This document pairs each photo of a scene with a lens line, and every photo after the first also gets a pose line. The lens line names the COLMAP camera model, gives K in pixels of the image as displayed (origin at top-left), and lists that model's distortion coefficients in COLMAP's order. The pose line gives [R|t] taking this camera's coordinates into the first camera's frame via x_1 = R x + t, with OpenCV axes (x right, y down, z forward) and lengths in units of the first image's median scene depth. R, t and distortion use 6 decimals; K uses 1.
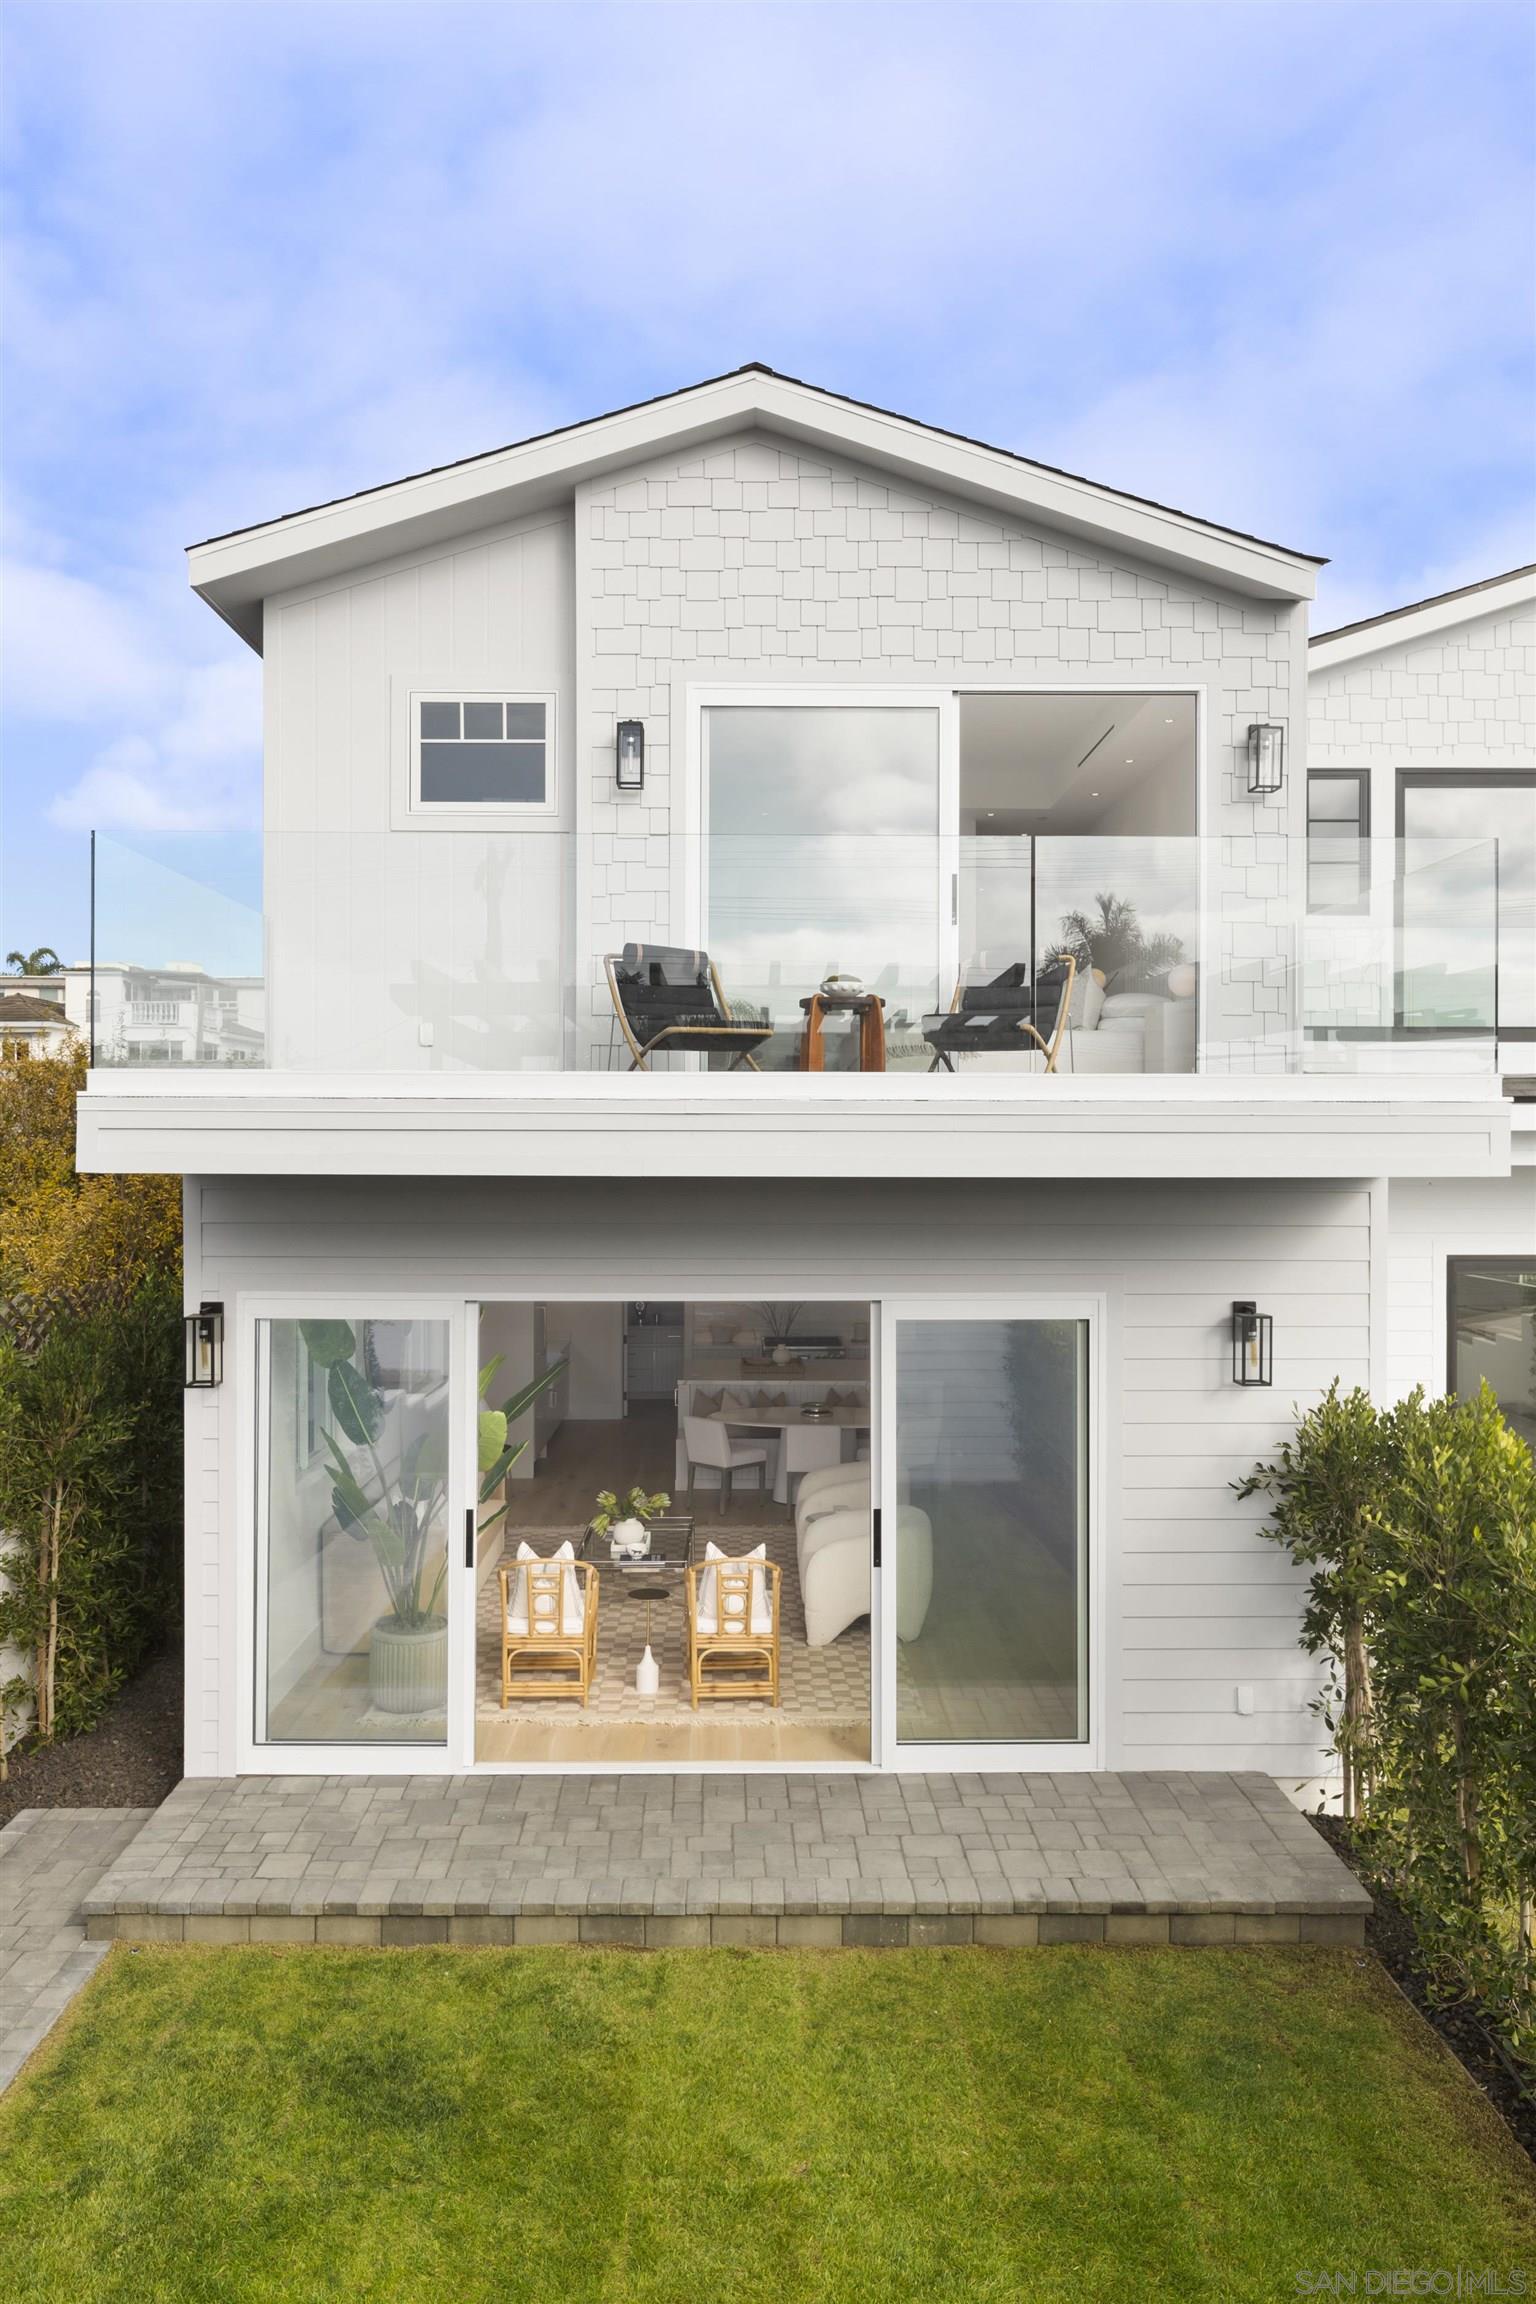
lens RADIAL K [[1595.1, 0, 765.7], [0, 1595.1, 1140.0], [0, 0, 1]] dist [0.002127, -0.003678]
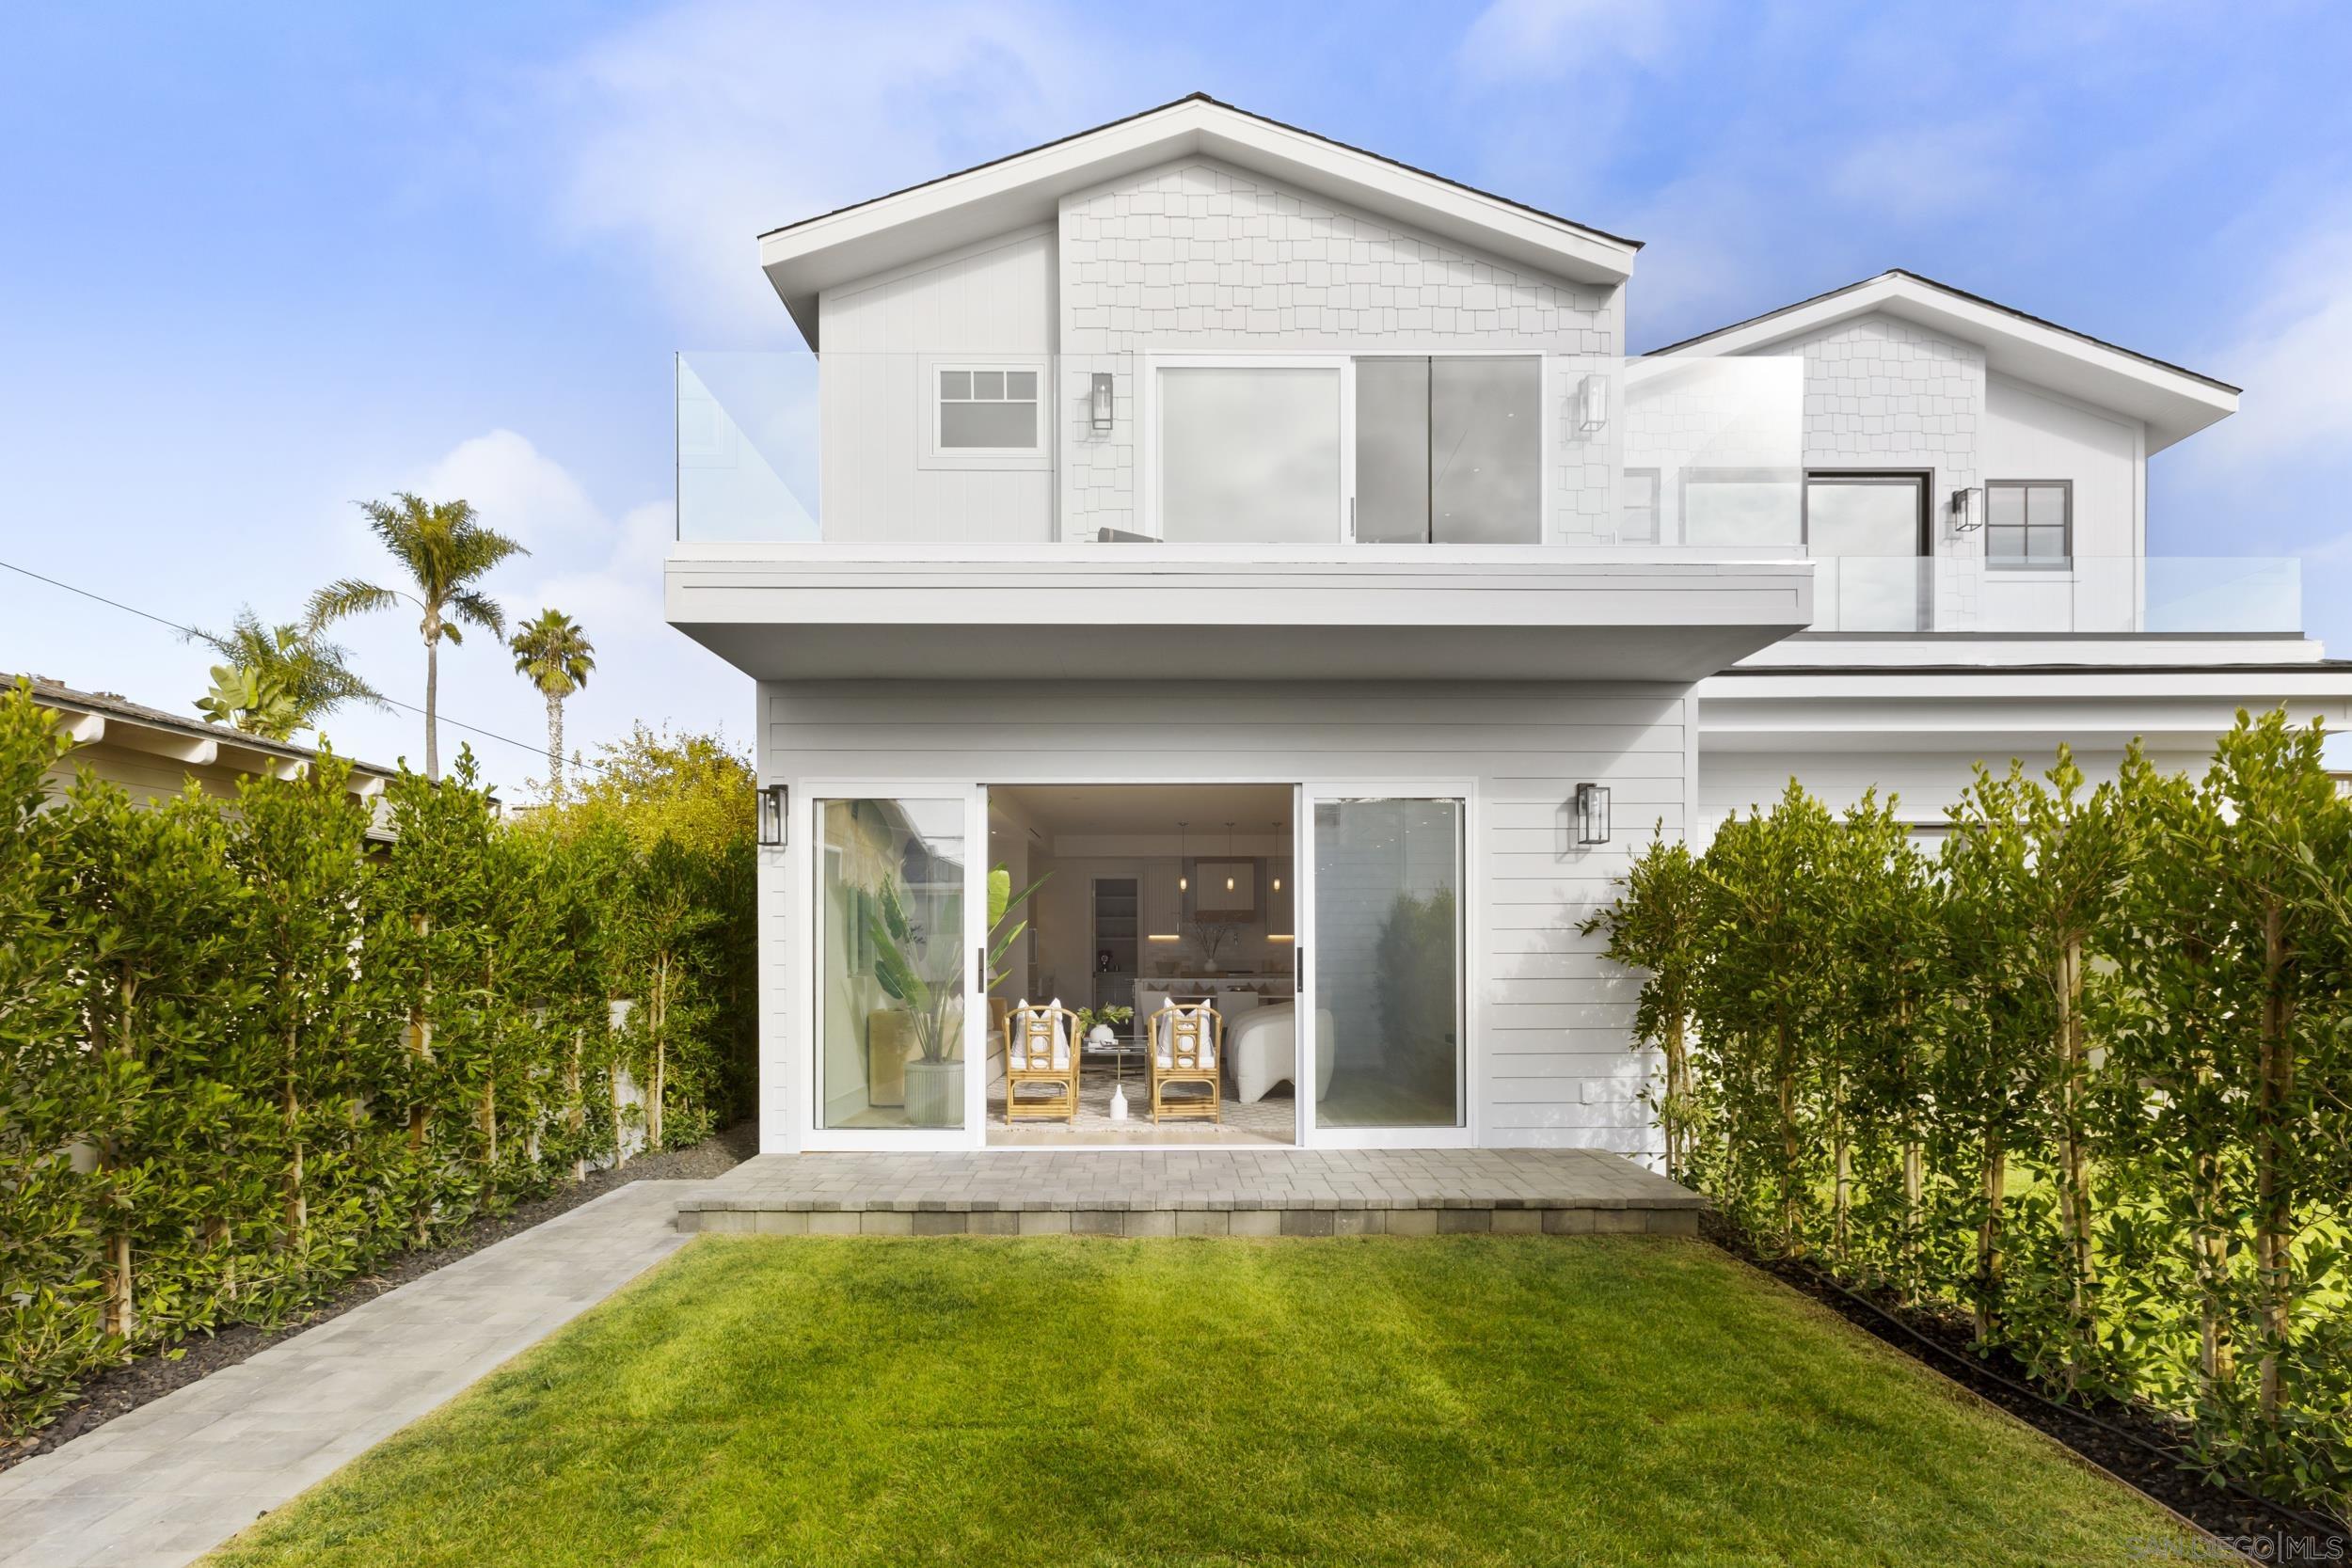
lens RADIAL K [[1058.8, 0, 1175.7], [0, 1058.8, 1063.4], [0, 0, 1]] dist [0.002398, -0.001362]
pose [[0.999993, -0.003506, -0.001078, -0.027194], [0.003516, 0.999942, 0.010199, 0.297087], [0.001042, -0.010203, 0.999947, 0.139275]]
